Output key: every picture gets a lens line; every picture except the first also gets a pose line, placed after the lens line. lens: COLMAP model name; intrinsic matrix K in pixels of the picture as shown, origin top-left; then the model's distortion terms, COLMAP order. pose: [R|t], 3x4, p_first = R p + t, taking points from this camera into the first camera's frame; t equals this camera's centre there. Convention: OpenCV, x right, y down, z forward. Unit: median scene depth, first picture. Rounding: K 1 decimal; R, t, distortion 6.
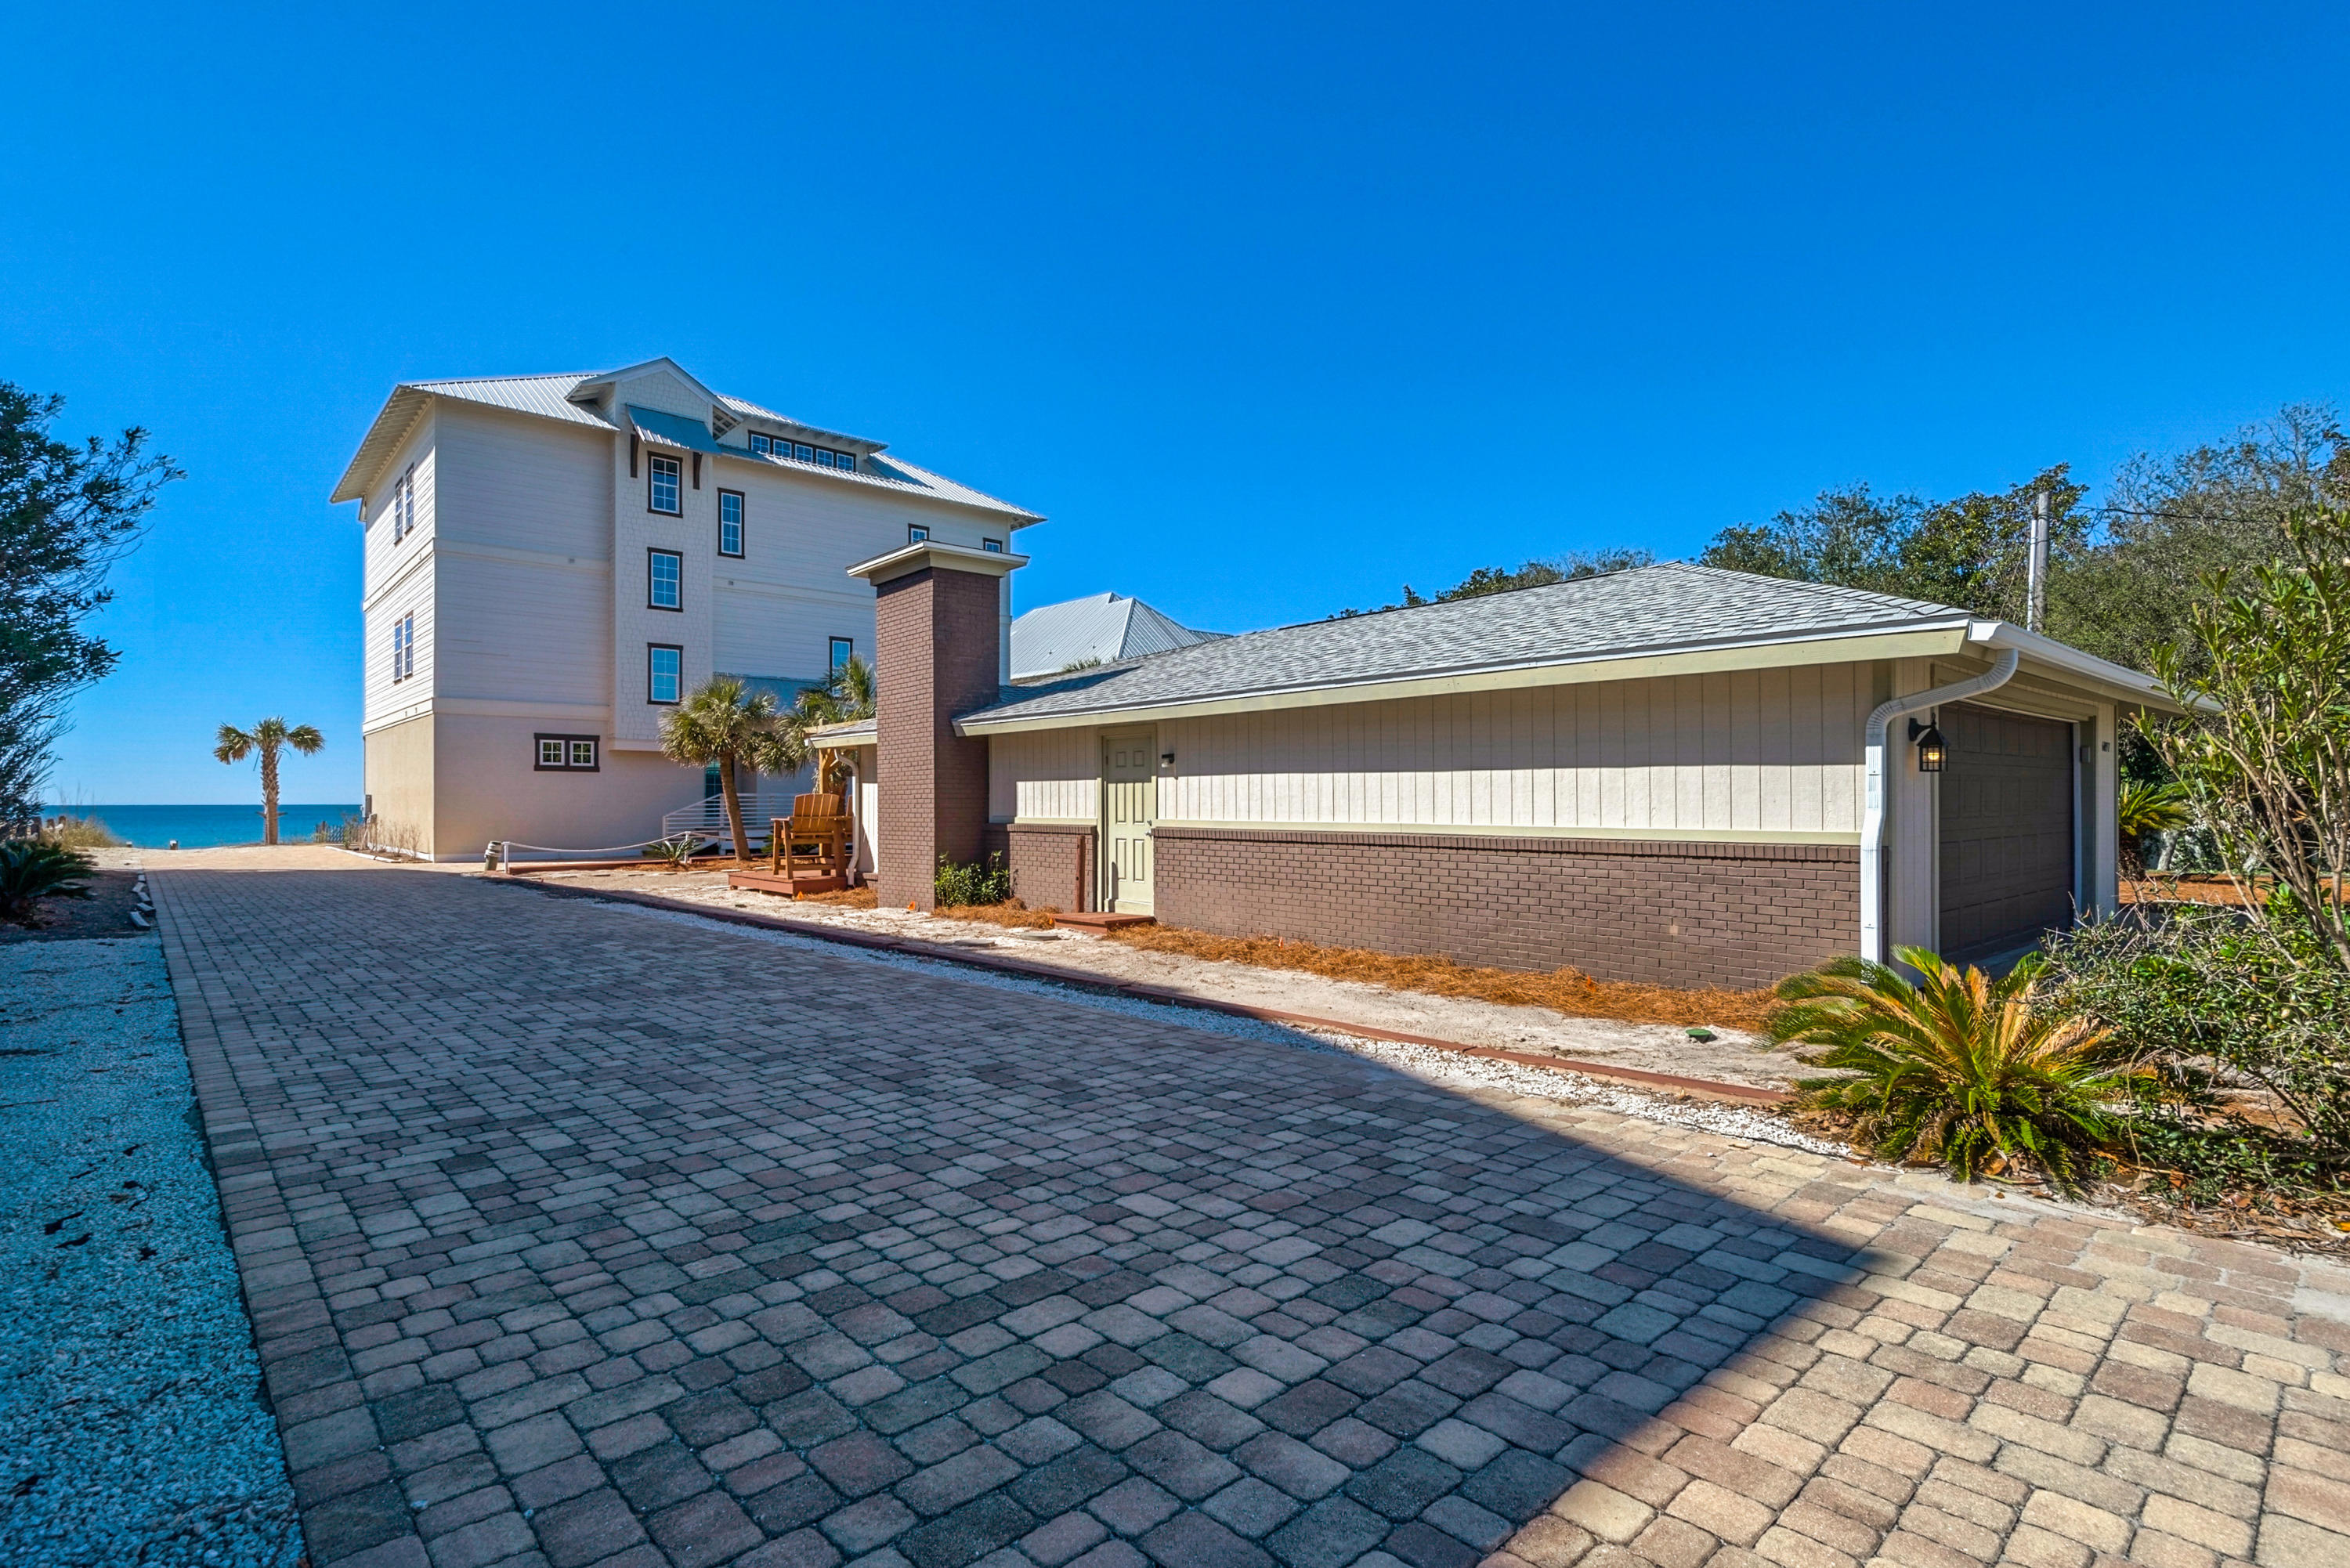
lens RADIAL K [[1152.1, 0, 1195.9], [0, 1152.1, 797.4], [0, 0, 1]] dist [0.010532, -0.000261]
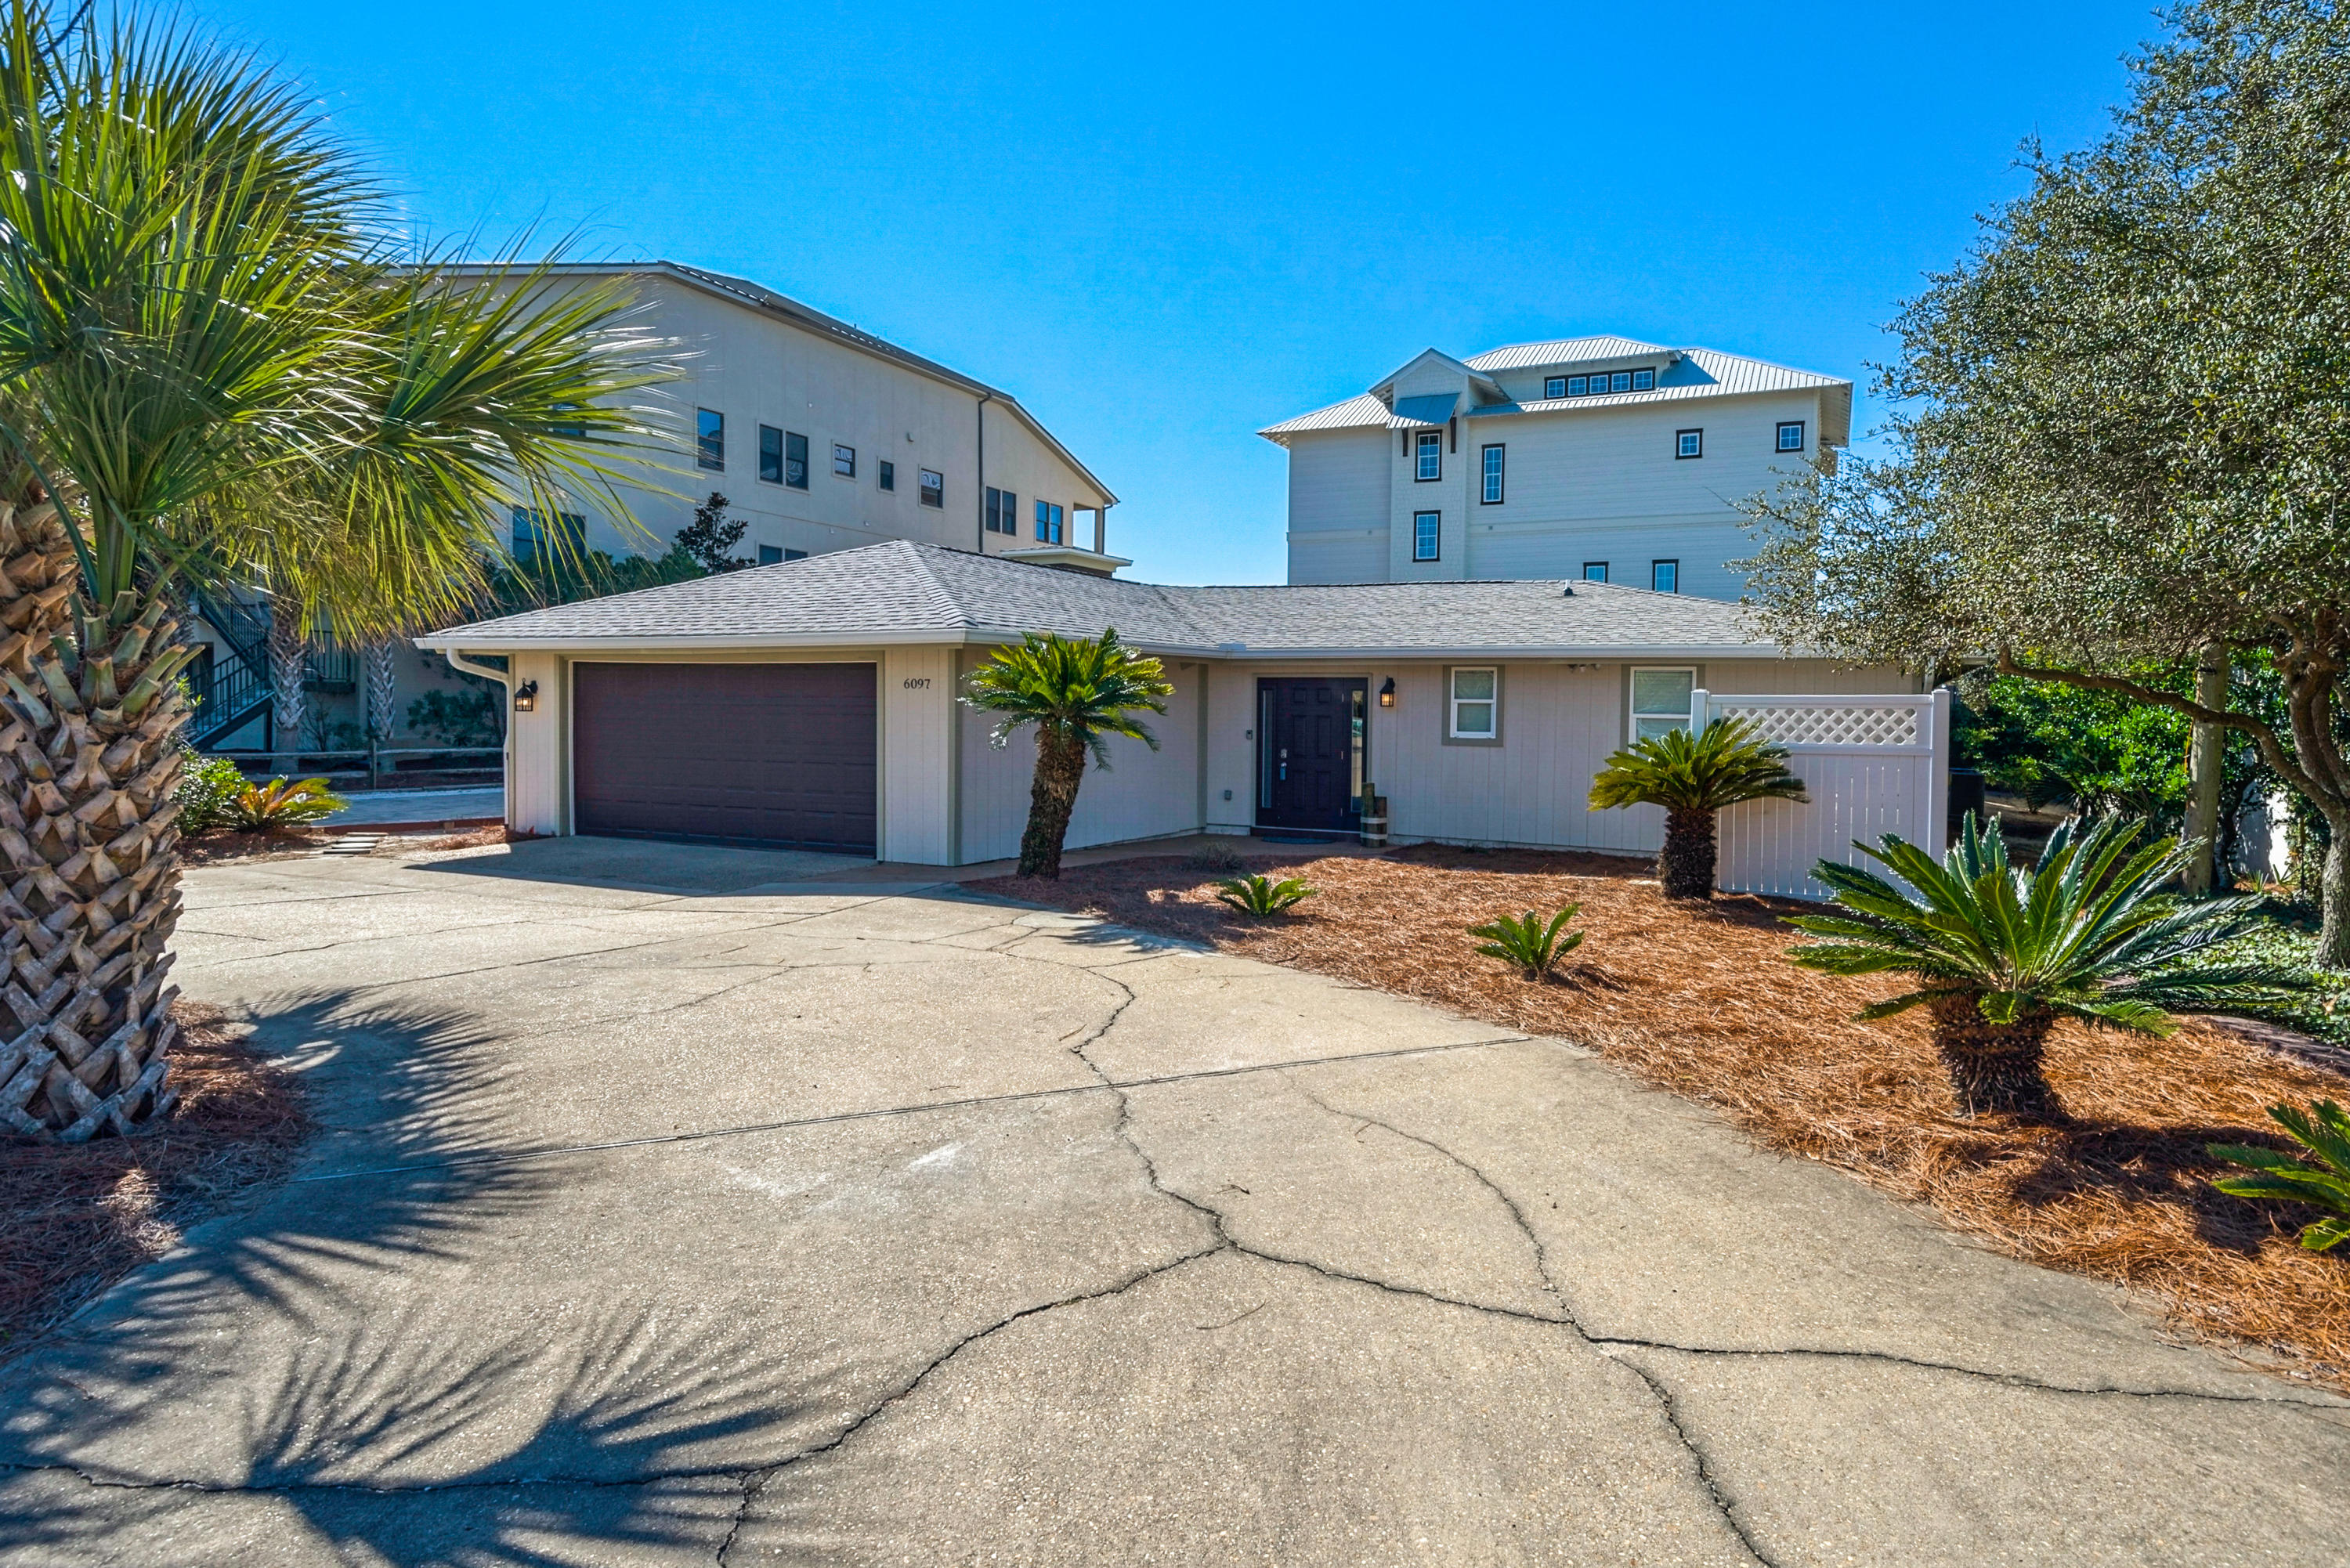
lens RADIAL K [[1263.2, 0, 1215.8], [0, 1263.2, 781.4], [0, 0, 1]] dist [0.025623, -0.000860]
pose [[0.355927, 0.065734, -0.932199, 0.708275], [-0.016473, 0.997809, 0.064071, -0.013640], [0.934369, -0.007448, 0.356230, 0.320260]]
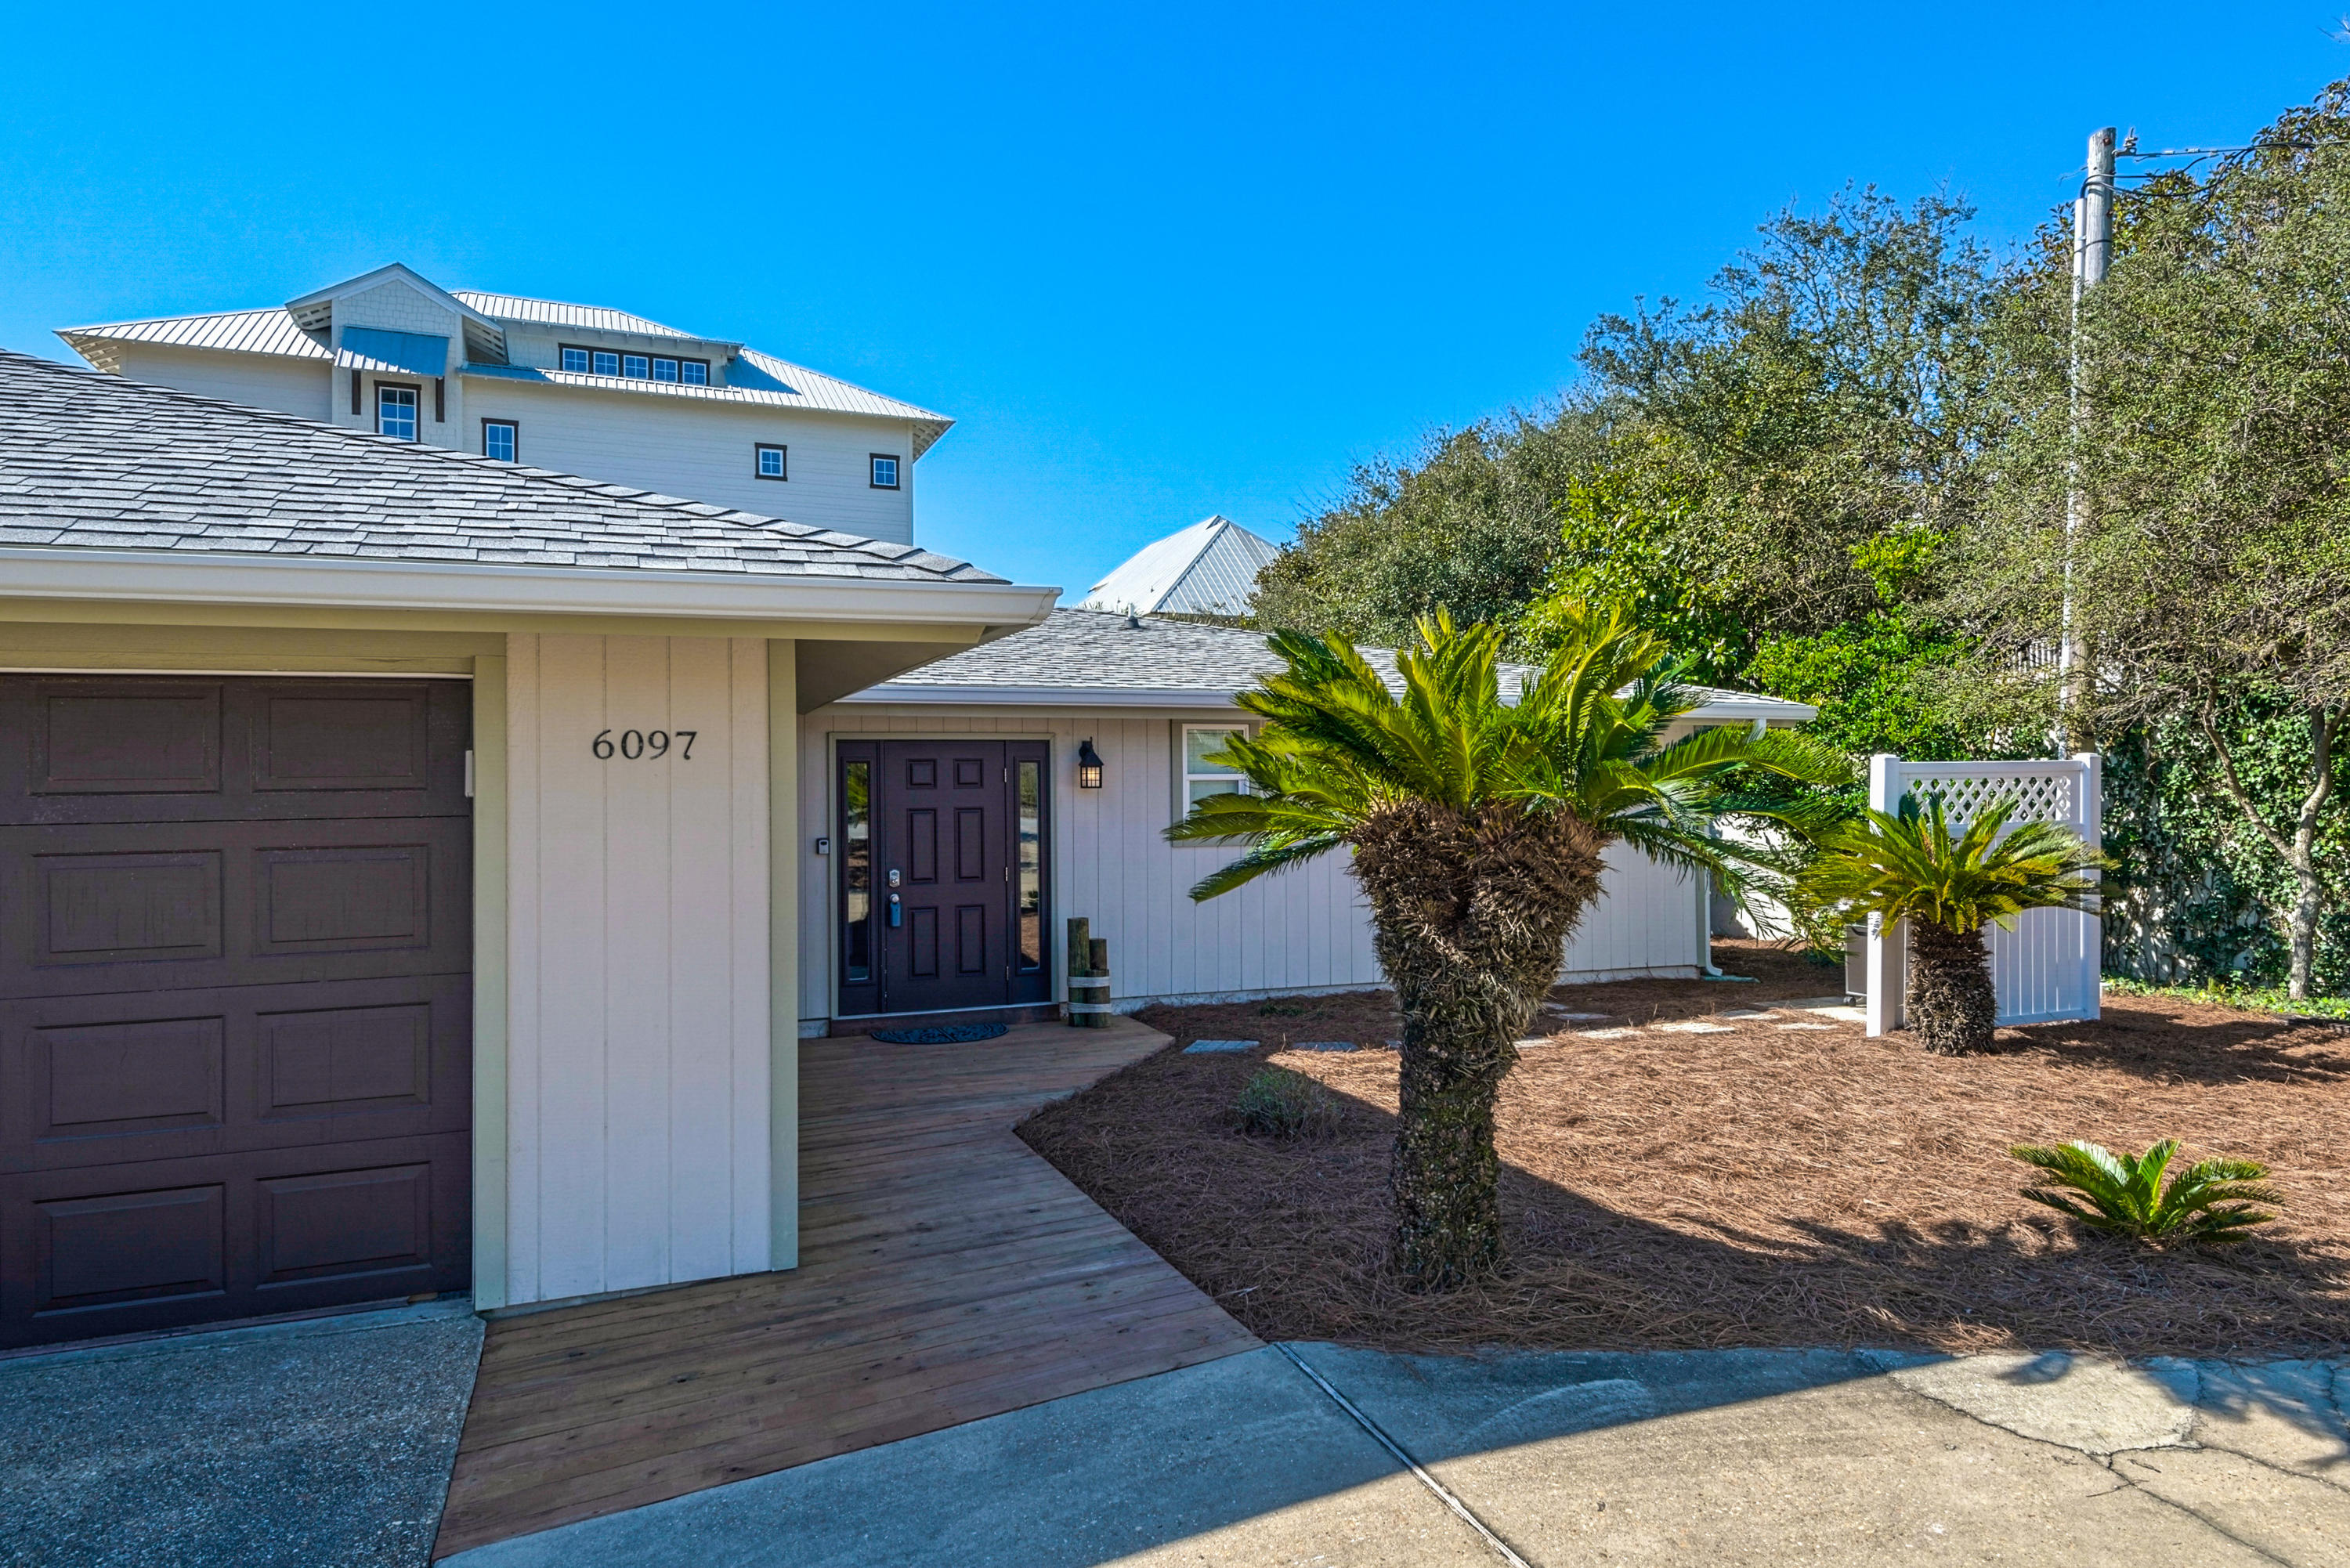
lens RADIAL K [[1427.8, 0, 1185.1], [0, 1427.8, 782.3], [0, 0, 1]] dist [0.007877, 0.000896]
pose [[0.938036, -0.003950, -0.346516, 0.401017], [0.003168, 0.999991, -0.002824, -0.012631], [0.346524, 0.001551, 0.938040, 0.250620]]
